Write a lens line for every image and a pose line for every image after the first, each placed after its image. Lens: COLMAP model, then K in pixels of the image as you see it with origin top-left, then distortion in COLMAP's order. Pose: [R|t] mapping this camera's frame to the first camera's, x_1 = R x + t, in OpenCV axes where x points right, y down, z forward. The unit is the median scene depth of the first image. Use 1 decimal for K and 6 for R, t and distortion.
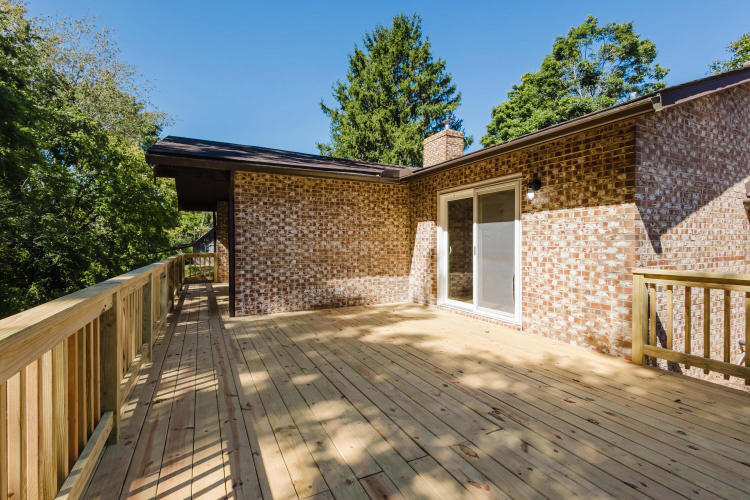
lens RADIAL K [[344.6, 0, 371.2], [0, 344.6, 247.8], [0, 0, 1]] dist [0.013368, -0.003358]
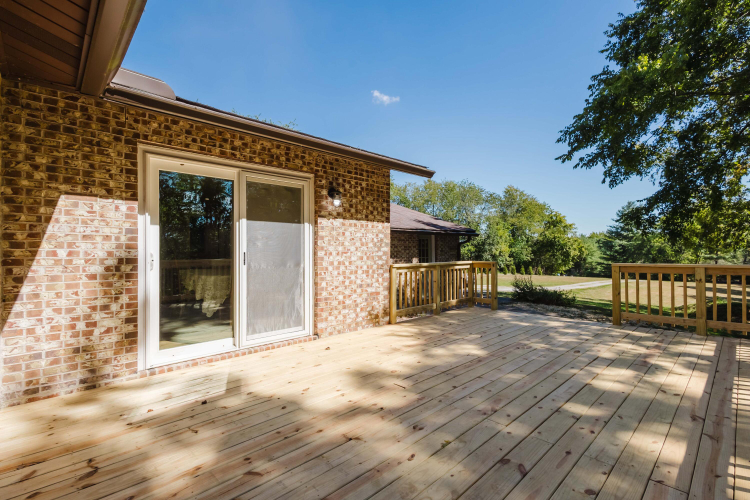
lens RADIAL K [[344.6, 0, 379.9], [0, 344.6, 249.2], [0, 0, 1]] dist [0.013368, -0.003358]
pose [[-0.299759, 0.005085, 0.954001, -0.436687], [0.012862, 0.999916, -0.001288, -0.005568], [-0.953928, 0.011884, -0.299799, 0.909696]]
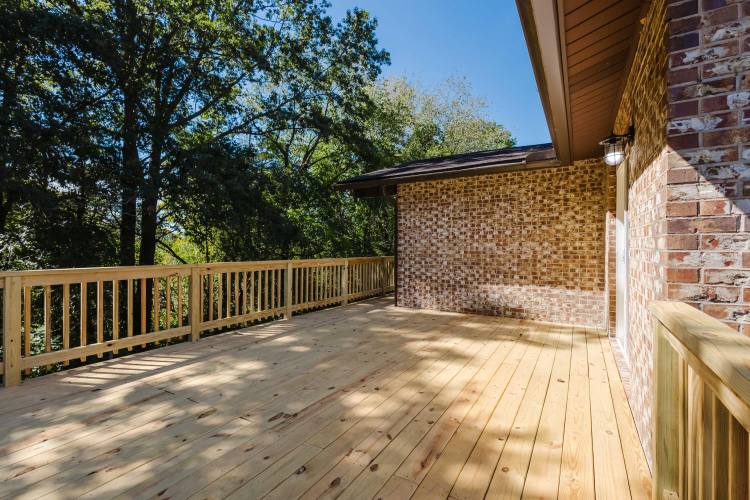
lens RADIAL K [[344.6, 0, 375.6], [0, 344.6, 248.1], [0, 0, 1]] dist [0.013368, -0.003358]
pose [[0.537142, 0.006174, -0.843470, 0.567970], [-0.008340, 0.999963, 0.002008, -0.004182], [0.843451, 0.005955, 0.537173, 0.290142]]
